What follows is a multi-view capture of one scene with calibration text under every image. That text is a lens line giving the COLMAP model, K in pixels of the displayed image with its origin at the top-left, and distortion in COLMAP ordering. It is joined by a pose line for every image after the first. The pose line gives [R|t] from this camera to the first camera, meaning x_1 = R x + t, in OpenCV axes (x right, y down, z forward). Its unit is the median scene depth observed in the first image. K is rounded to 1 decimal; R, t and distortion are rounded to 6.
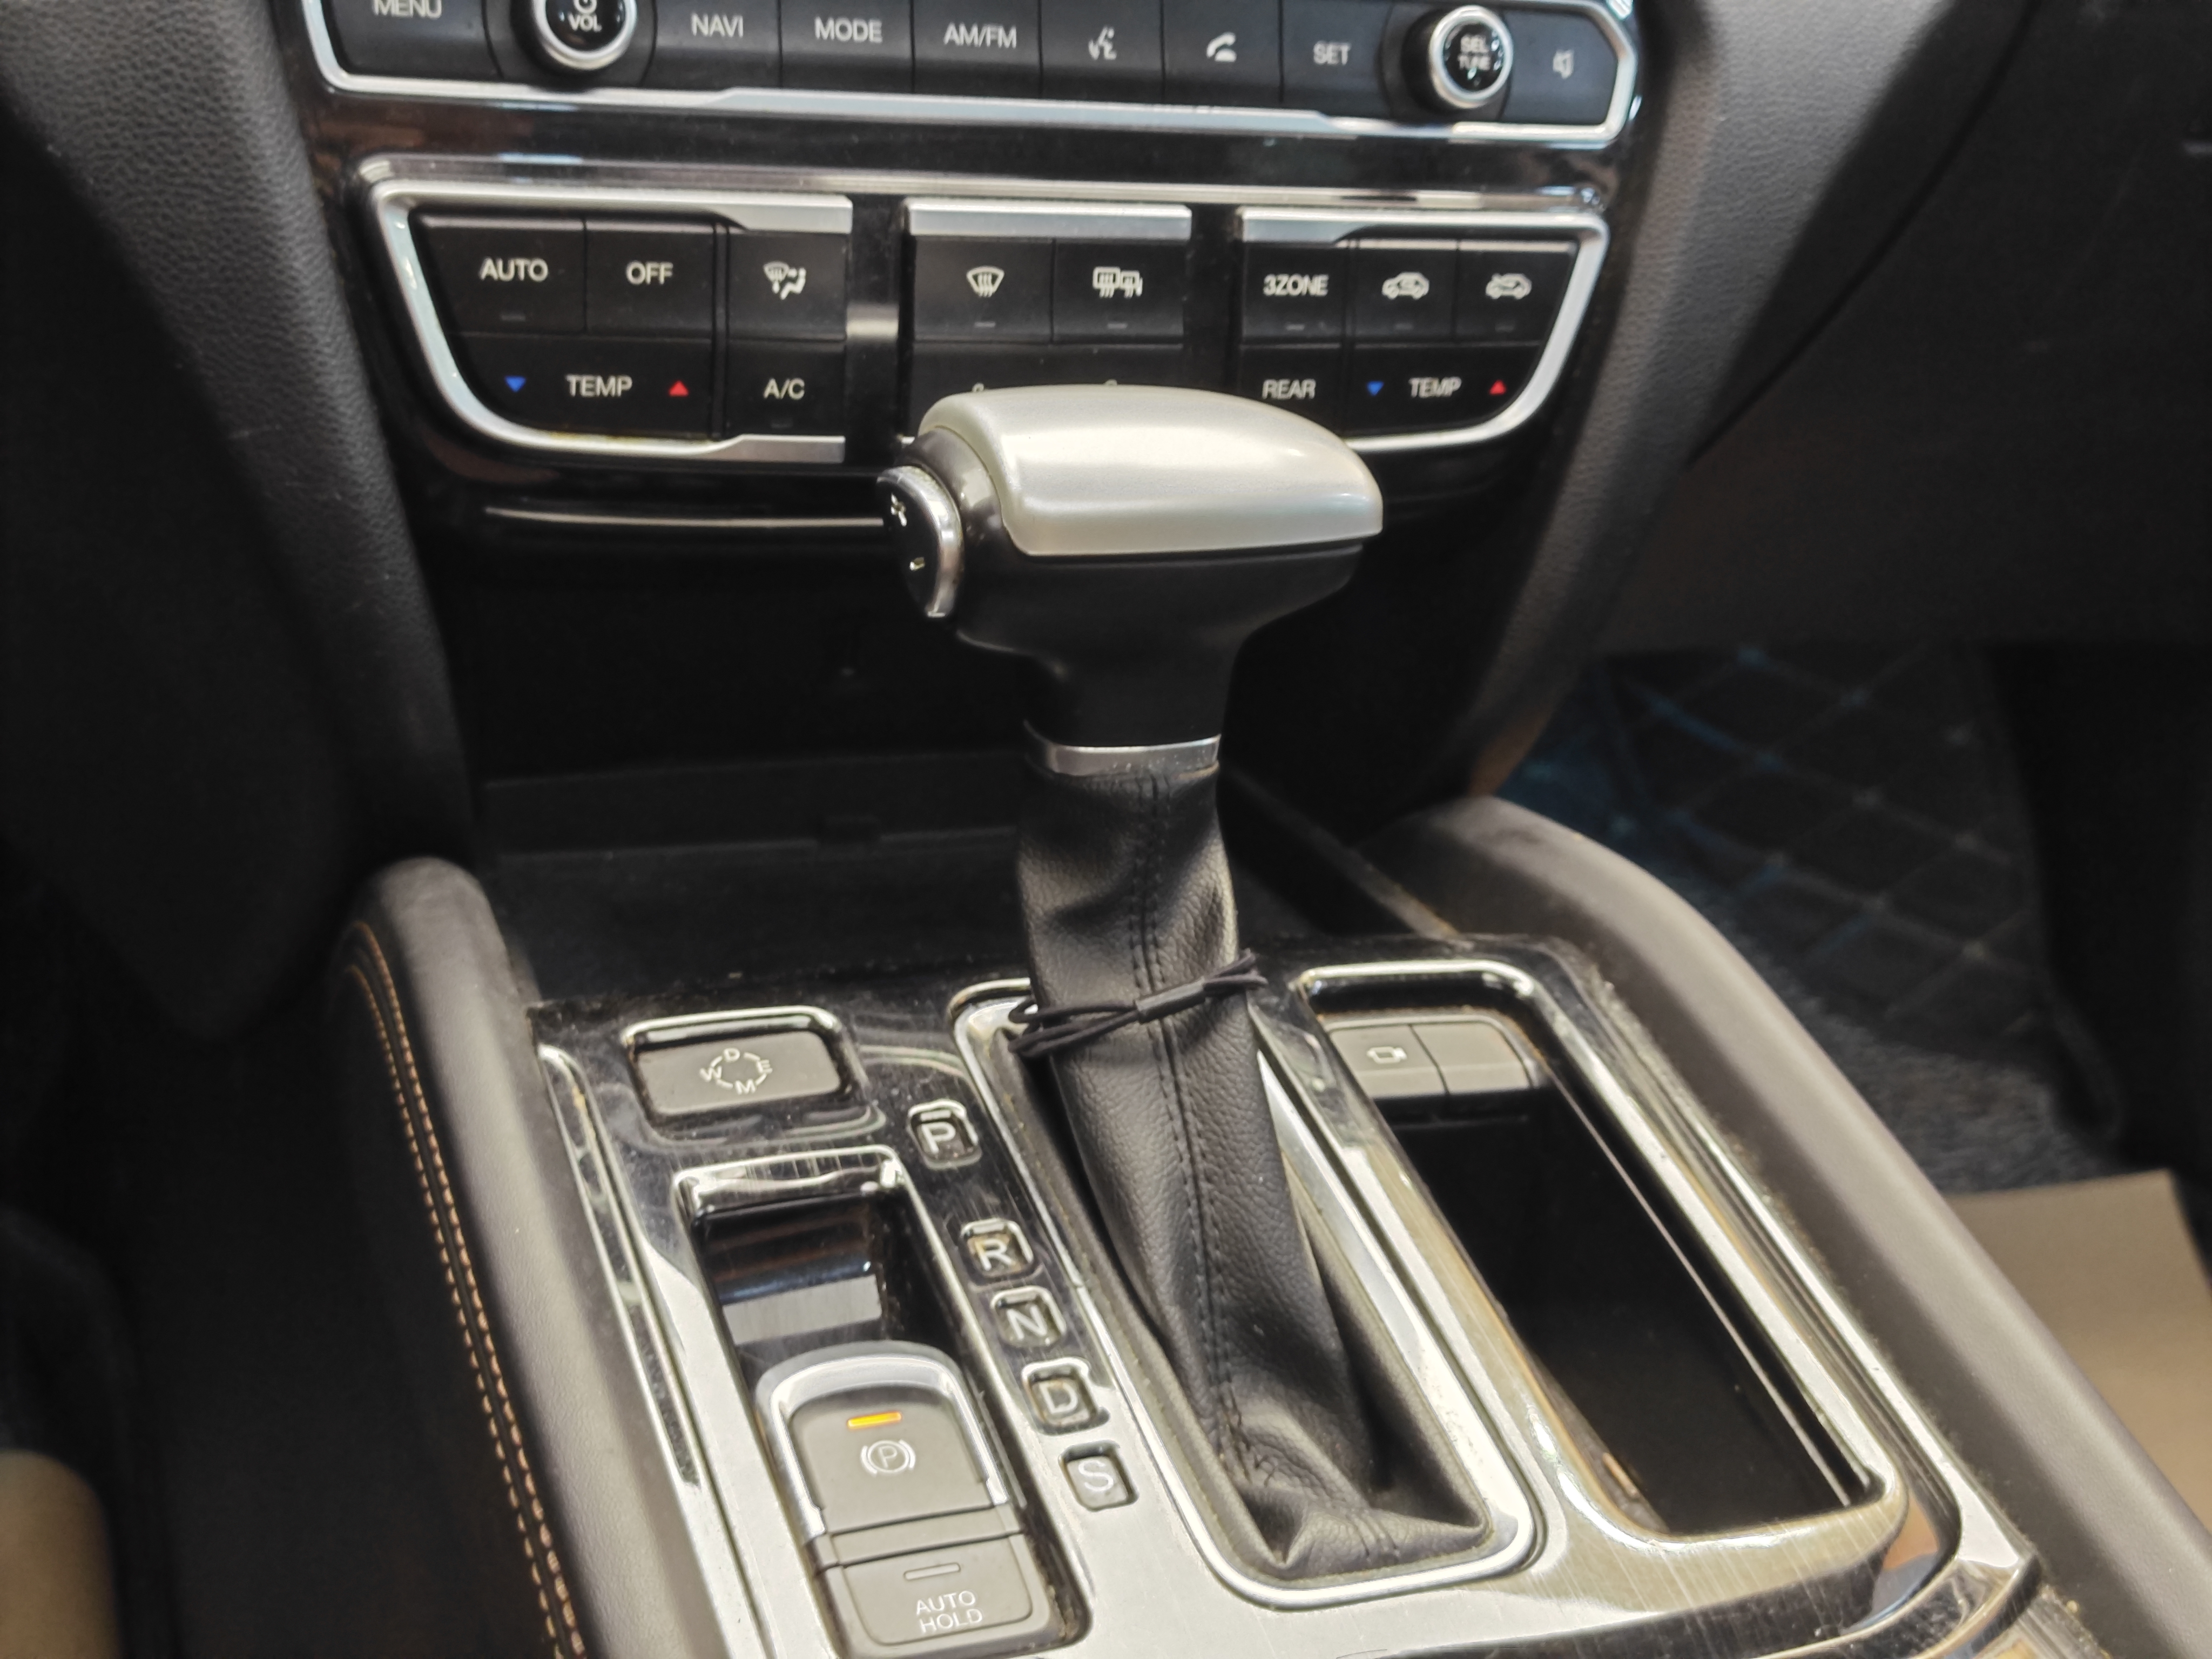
lens RADIAL K [[3060.5, 0, 1146.5], [0, 3060.5, 827.9], [0, 0, 1]] dist [0.028676, -0.065873]
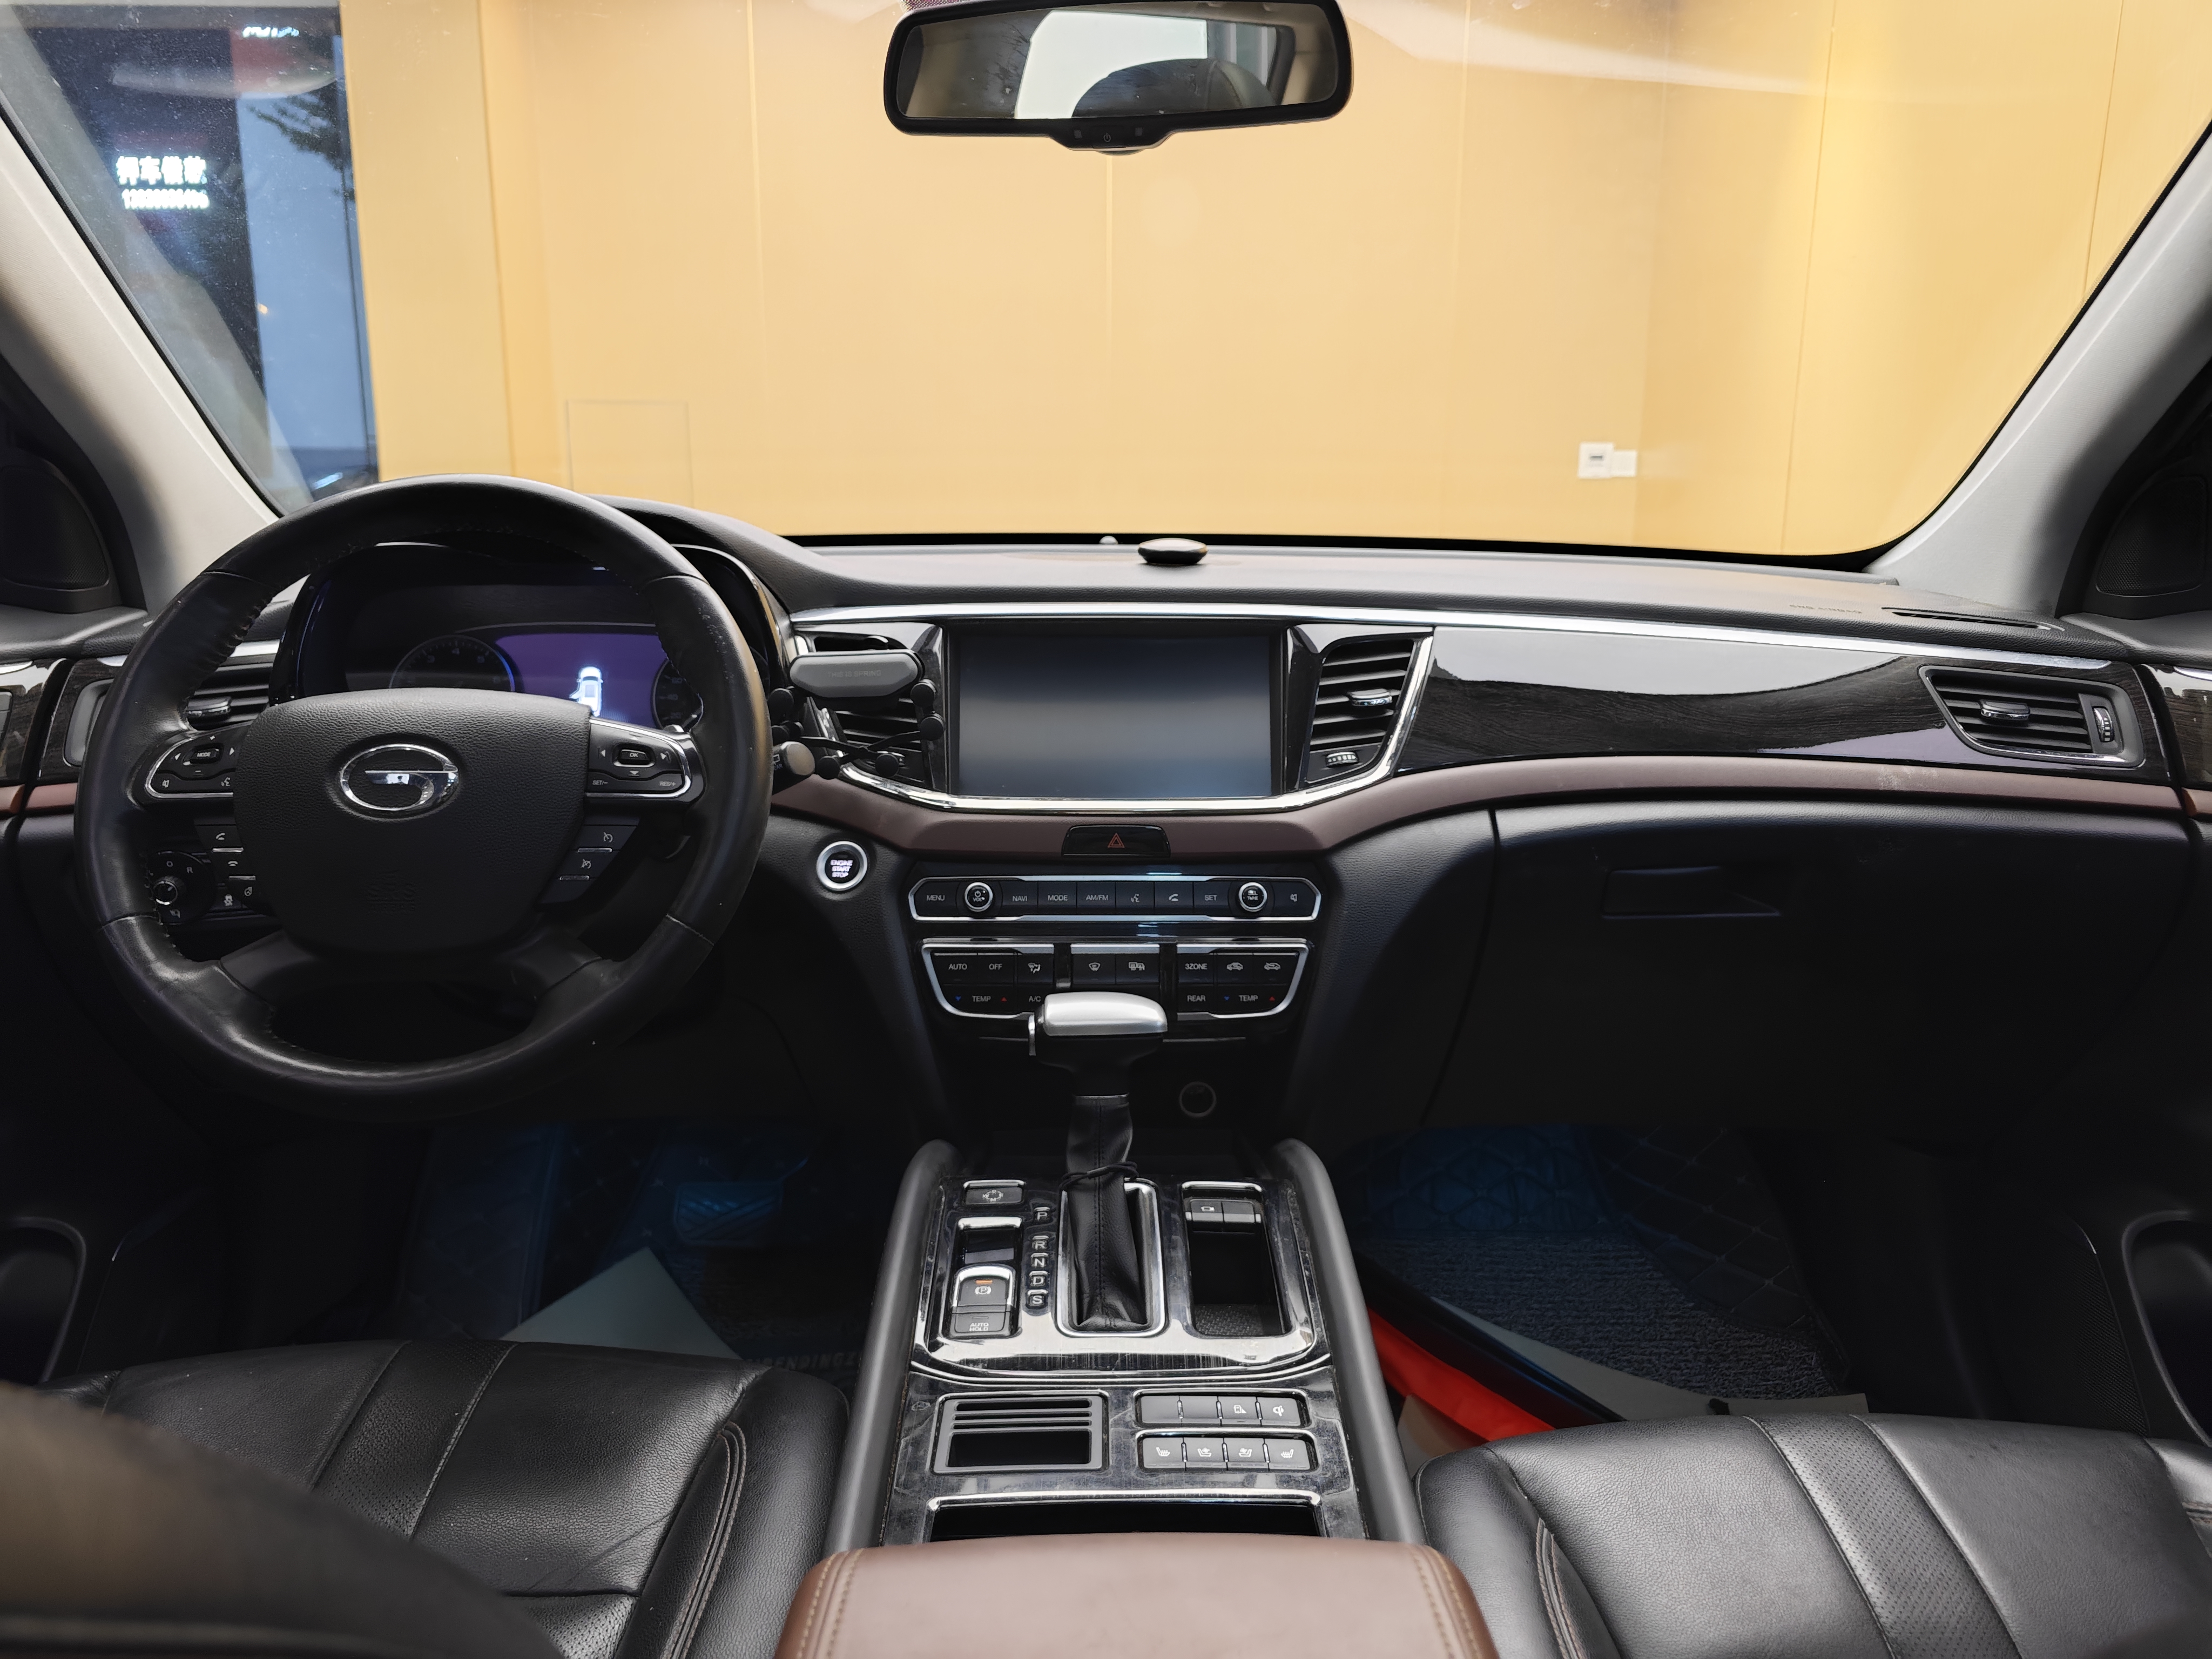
lens RADIAL K [[1504.8, 0, 1108.9], [0, 1504.8, 814.8], [0, 0, 1]] dist [0.094215, -0.173432]
pose [[0.921852, -0.070142, -0.381141, 0.642877], [-0.051710, 0.952427, -0.300347, 0.171314], [0.384076, 0.296584, 0.874370, -0.538907]]
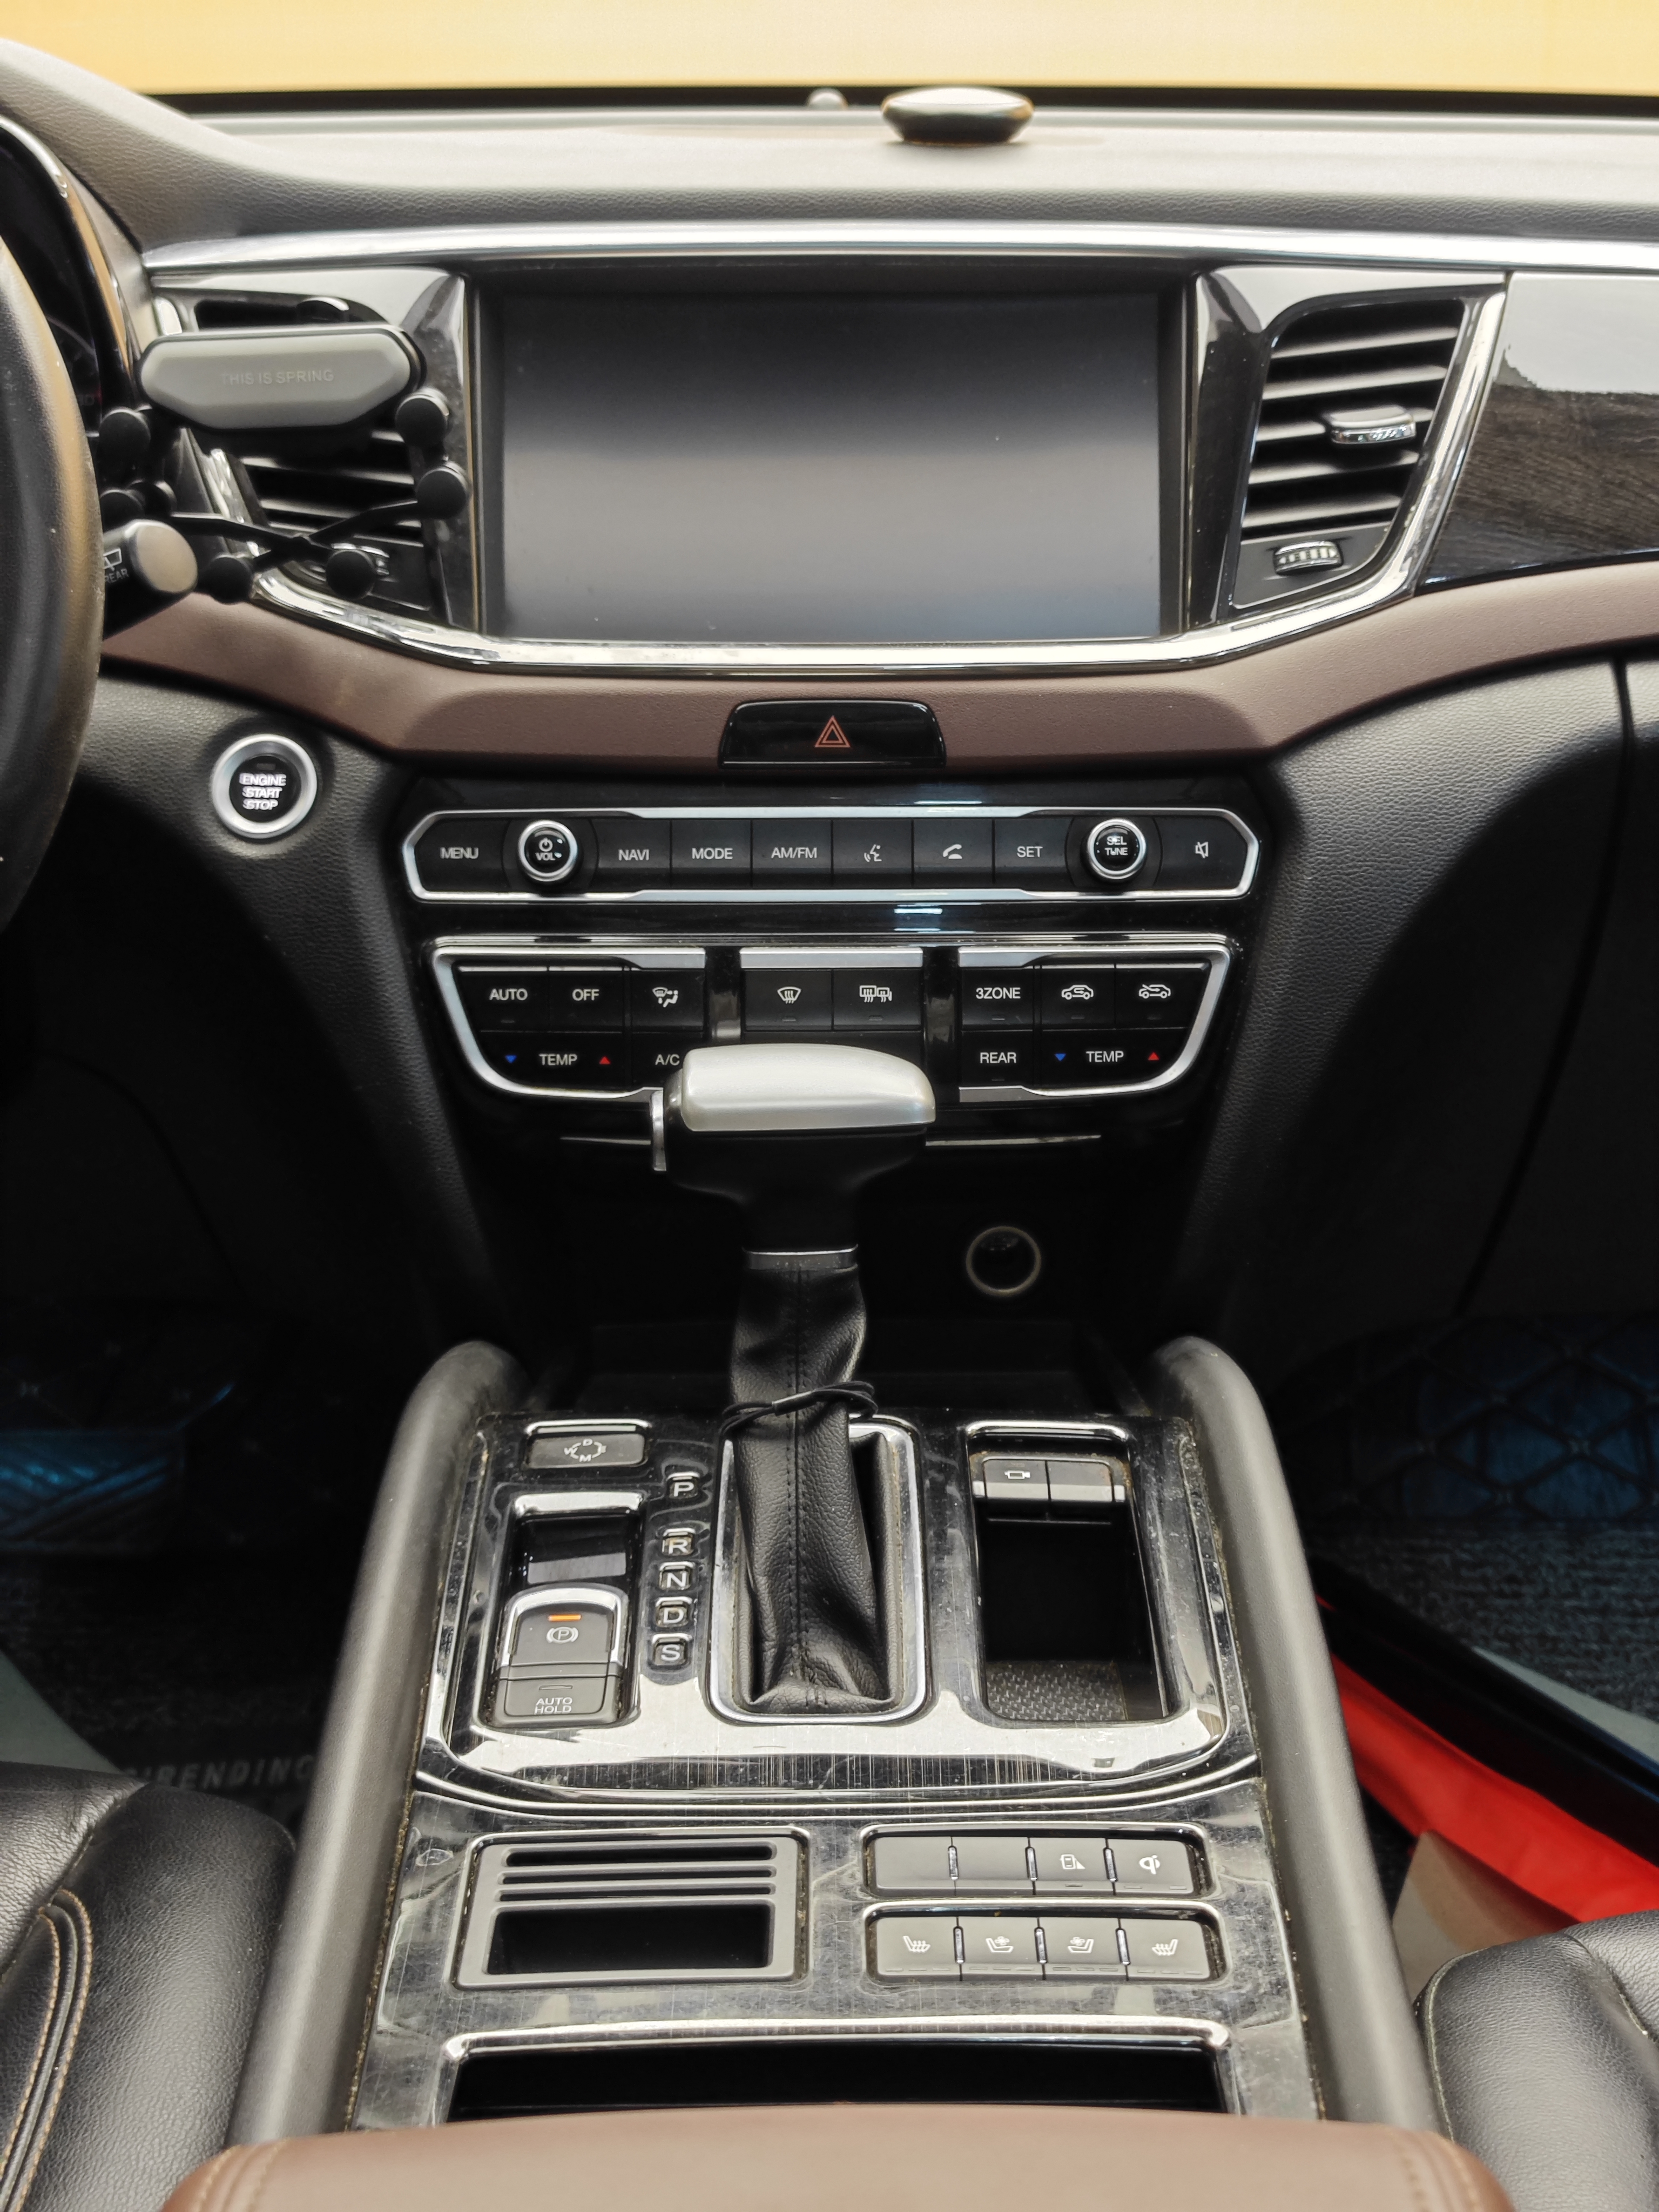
lens RADIAL K [[2994.6, 0, 840.6], [0, 2994.6, 1090.0], [0, 0, 1]] dist [0.132981, -0.266802]
pose [[0.919076, -0.026191, -0.393208, 0.640022], [-0.049113, 0.982397, -0.180233, 0.172307], [0.391007, 0.184959, 0.901611, -0.469367]]
